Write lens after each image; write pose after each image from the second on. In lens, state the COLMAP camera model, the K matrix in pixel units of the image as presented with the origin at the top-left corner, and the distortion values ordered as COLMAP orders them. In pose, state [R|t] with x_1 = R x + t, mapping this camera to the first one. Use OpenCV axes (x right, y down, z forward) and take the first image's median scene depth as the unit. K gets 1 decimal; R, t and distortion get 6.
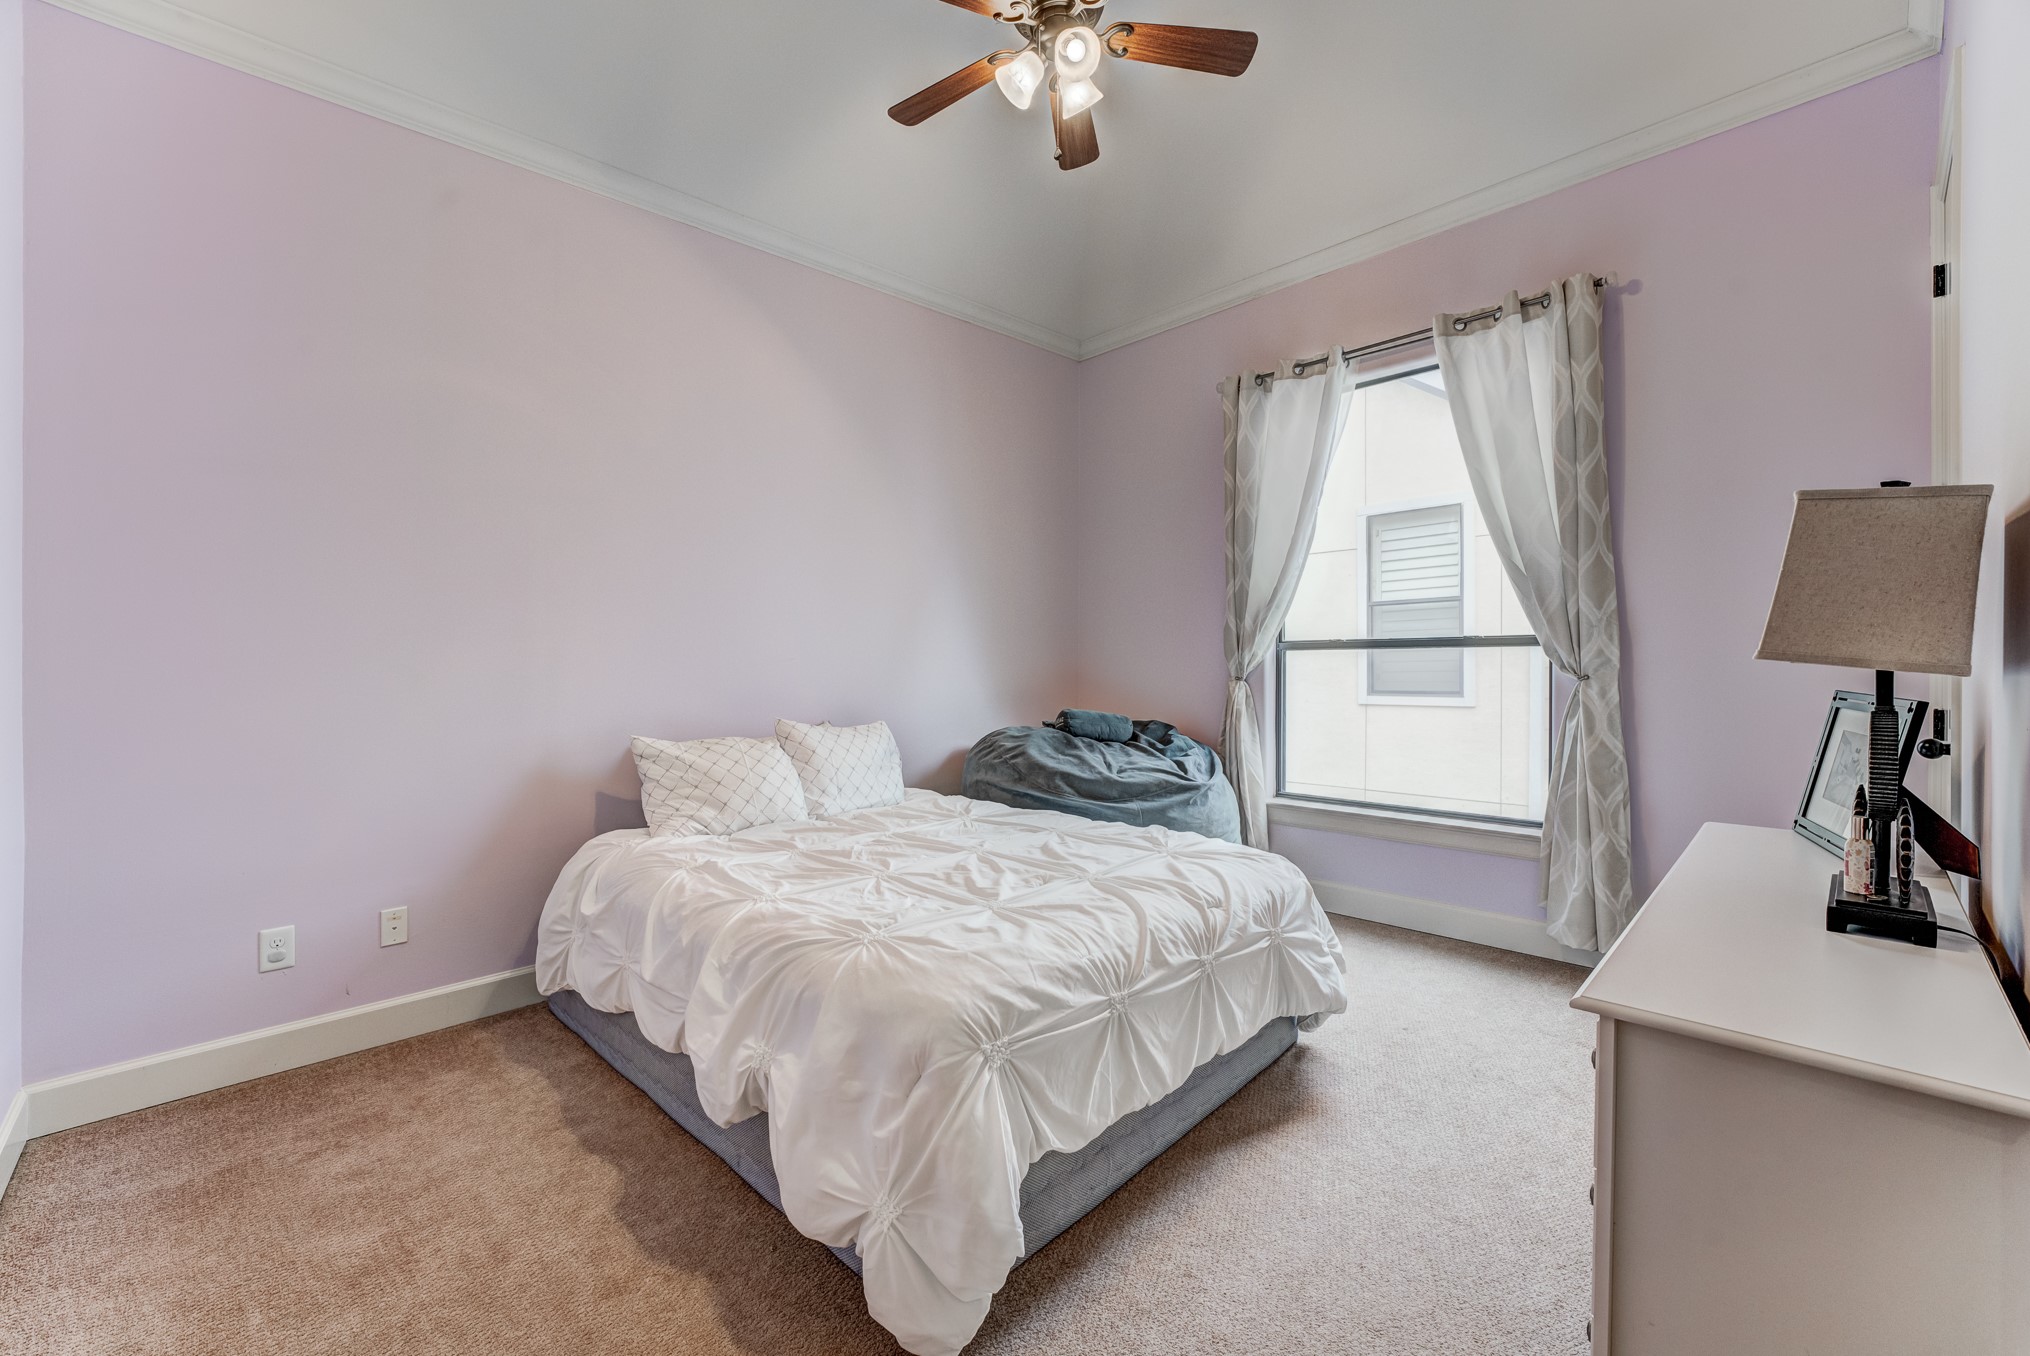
lens RADIAL K [[819.4, 0, 1007.0], [0, 819.4, 659.4], [0, 0, 1]] dist [-0.012631, 0.000718]
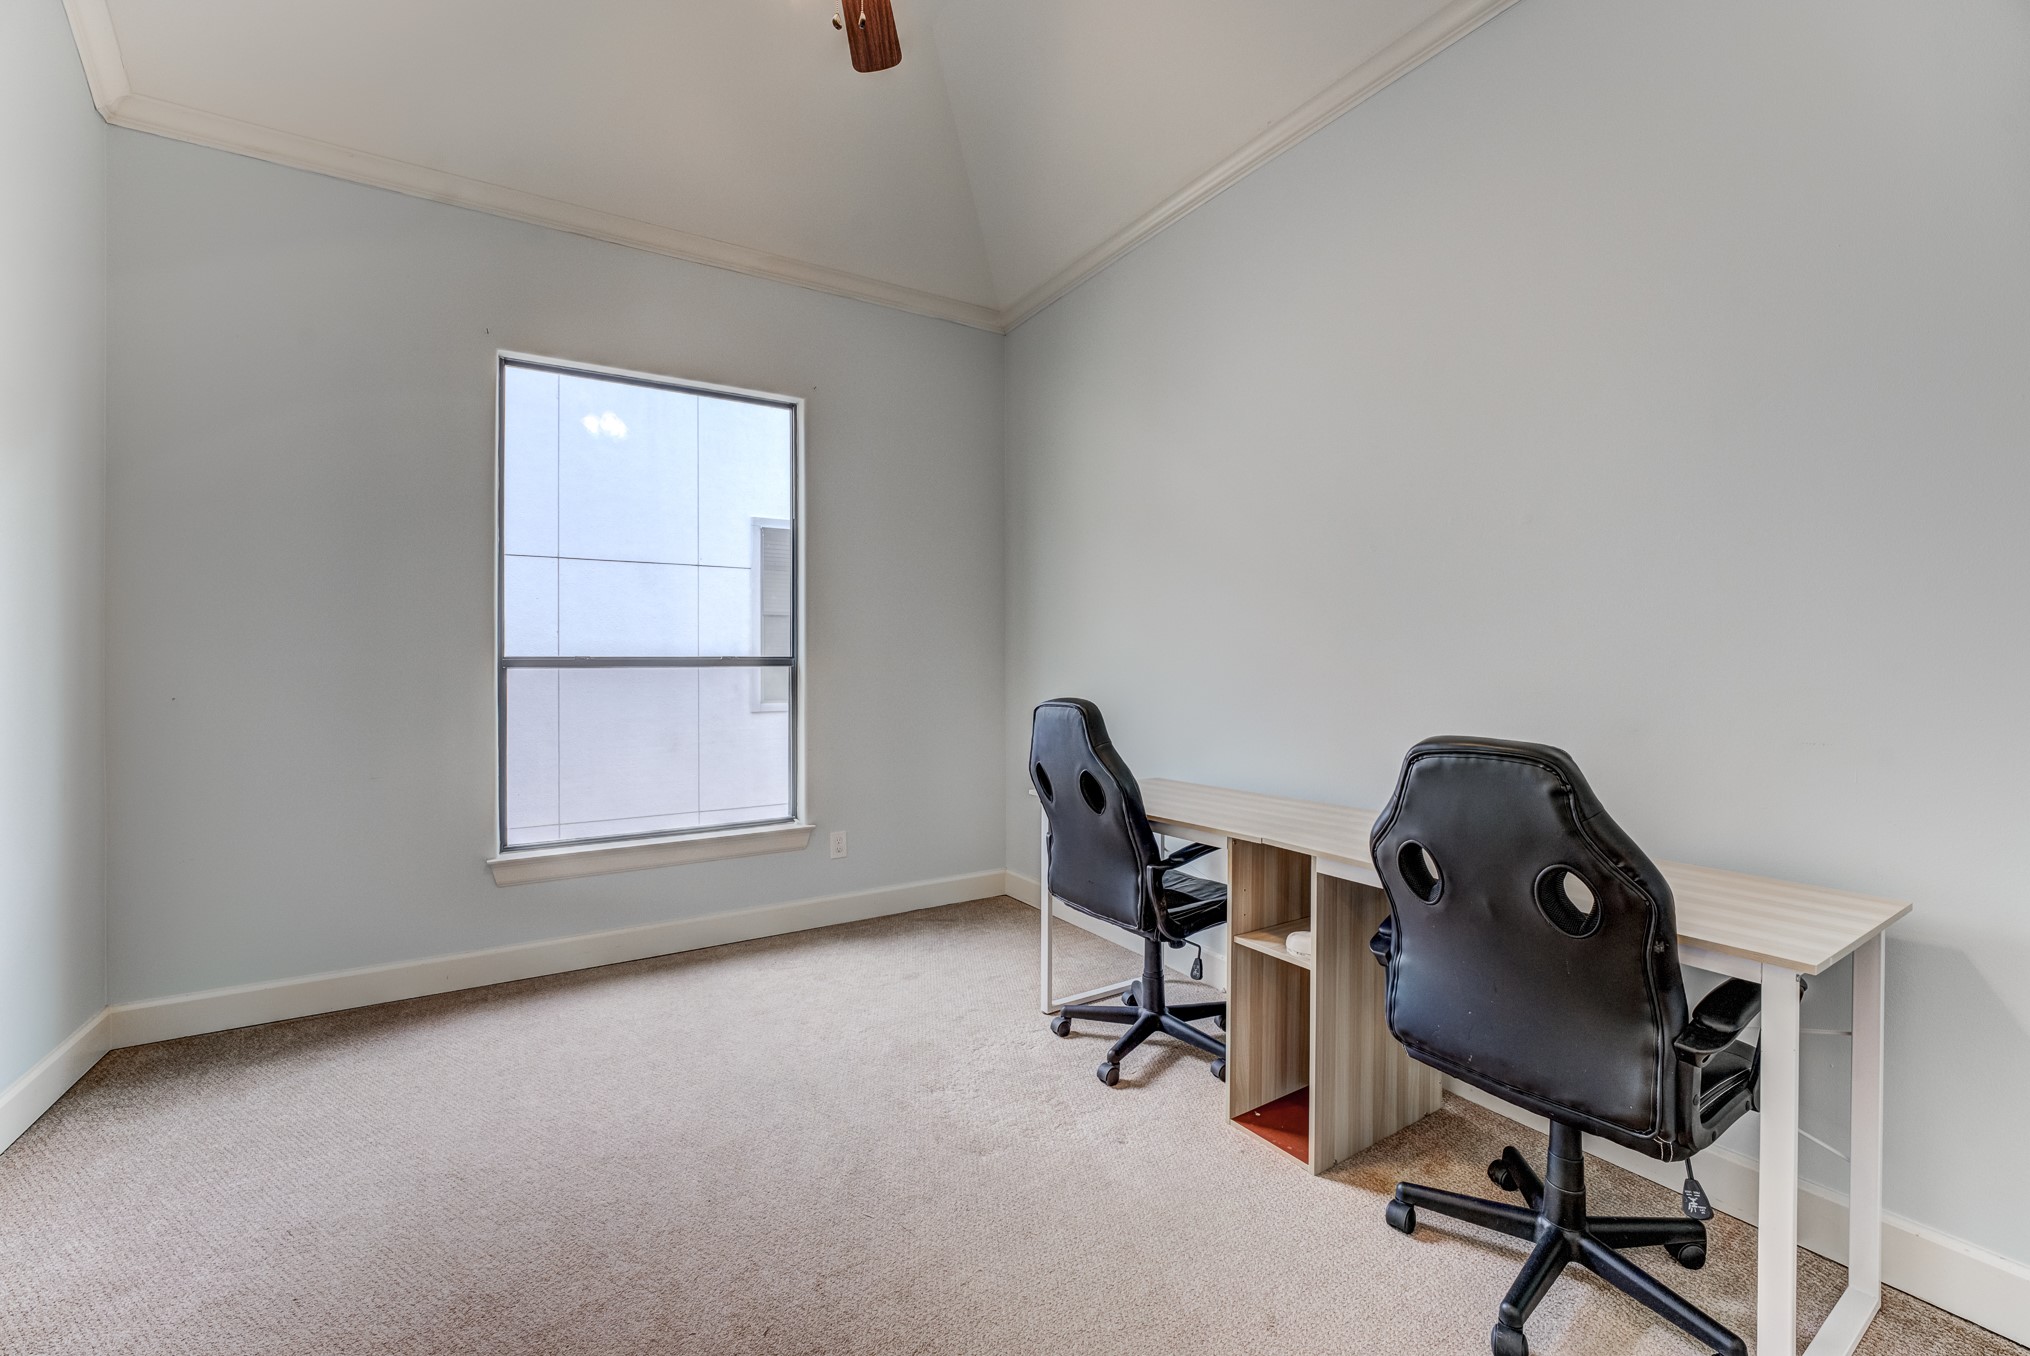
lens RADIAL K [[819.4, 0, 1017.1], [0, 819.4, 677.0], [0, 0, 1]] dist [-0.012631, 0.000718]
pose [[0.199645, 0.003801, 0.979861, -0.379503], [0.005566, 0.999972, -0.005013, 0.005246], [-0.979852, 0.006455, 0.199619, 0.388908]]
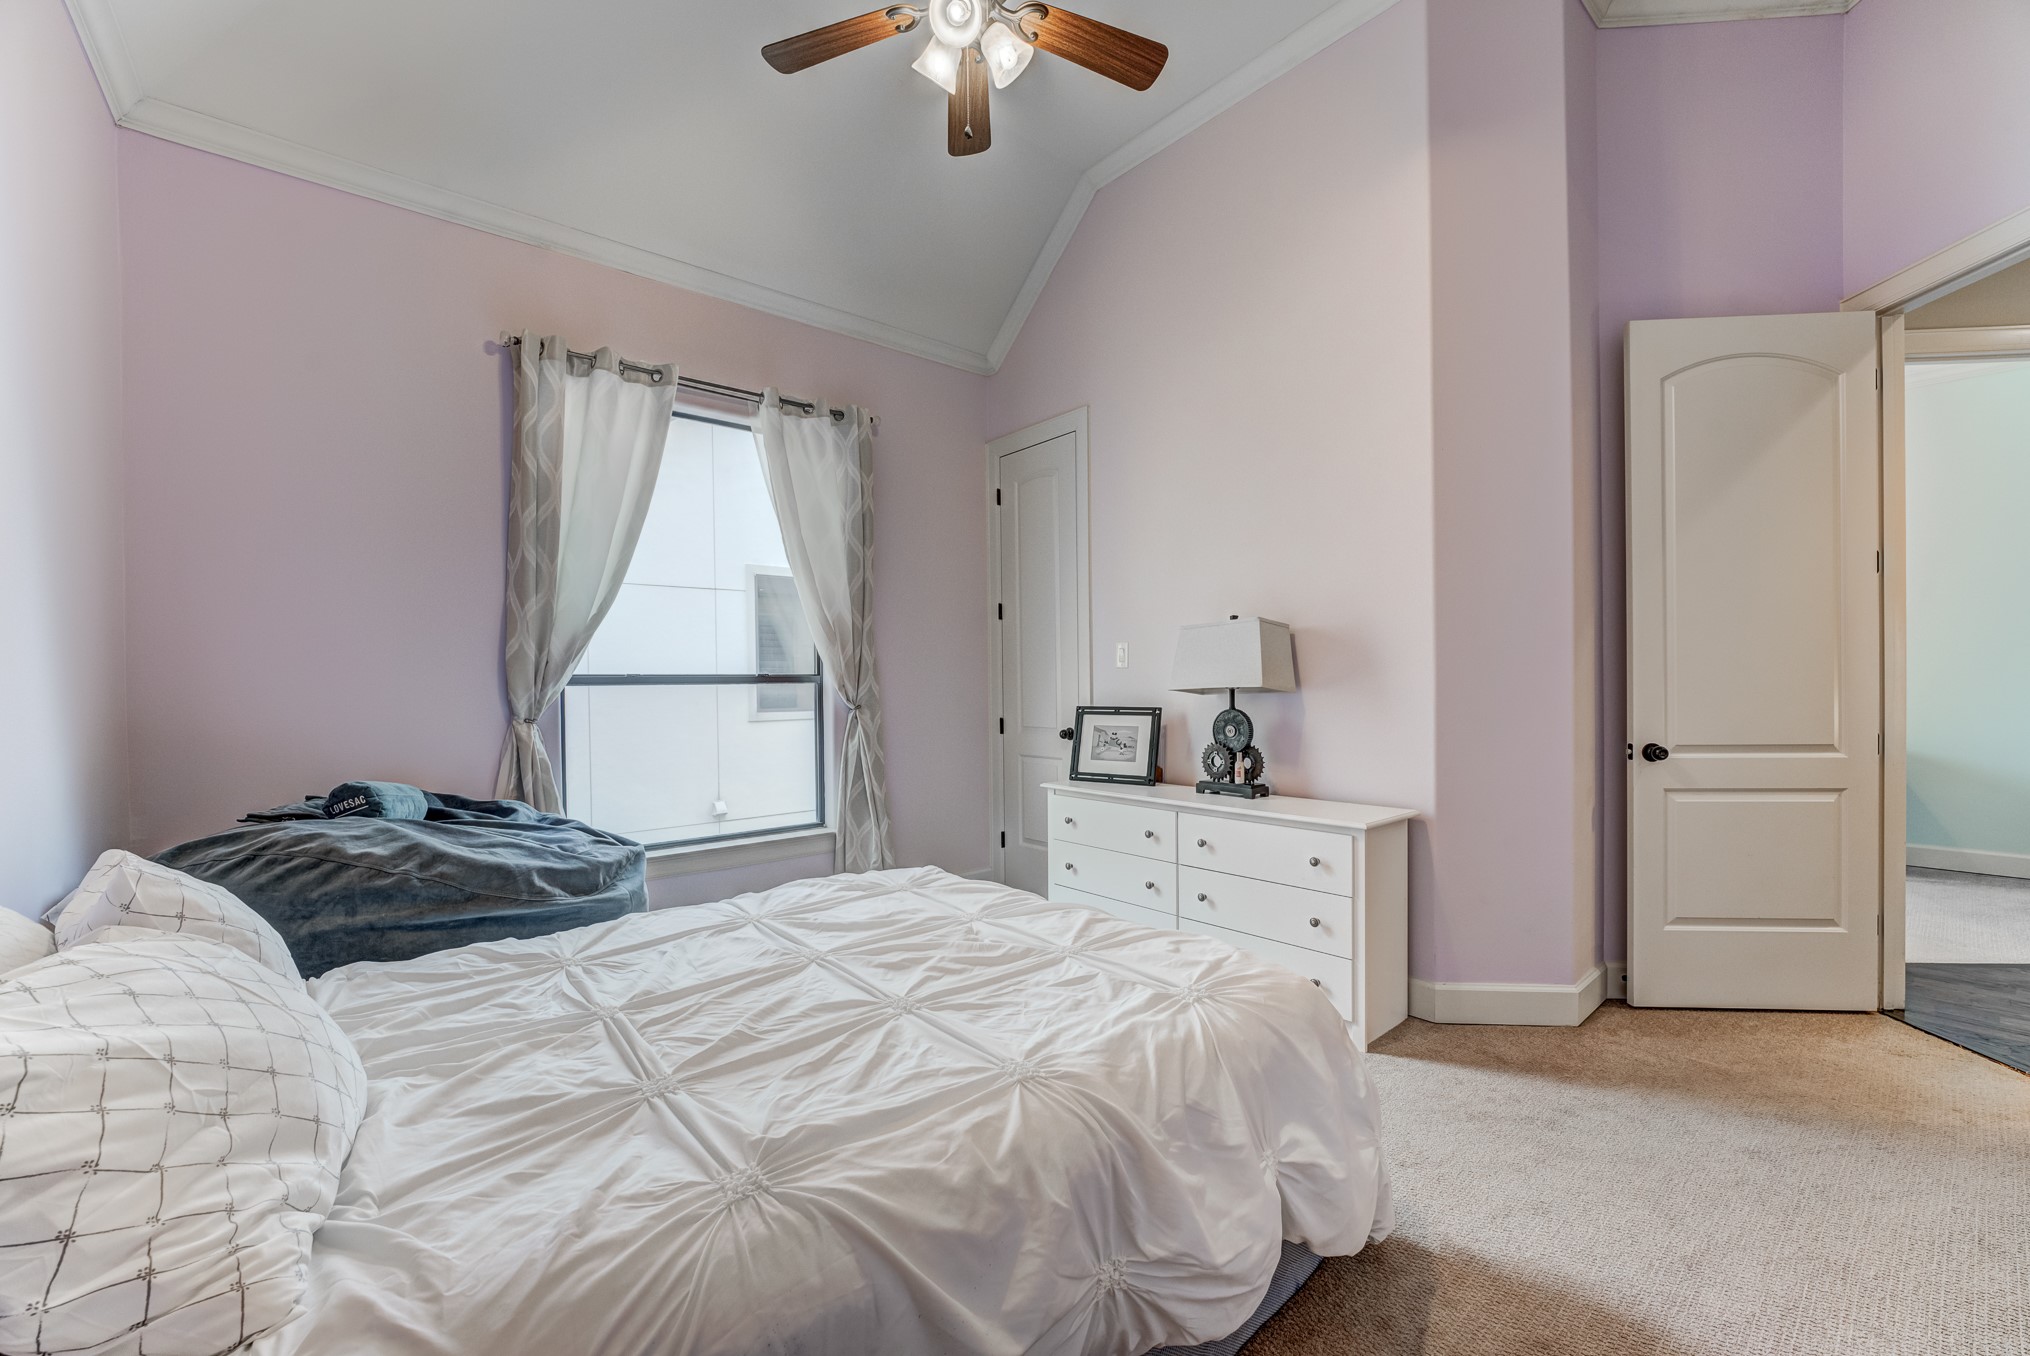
lens RADIAL K [[819.4, 0, 1008.4], [0, 819.4, 692.9], [0, 0, 1]] dist [-0.012631, 0.000718]
pose [[0.064981, 0.002720, 0.997883, -0.559787], [0.011339, 0.999930, -0.003464, 0.006111], [-0.997822, 0.011540, 0.064946, 0.594047]]
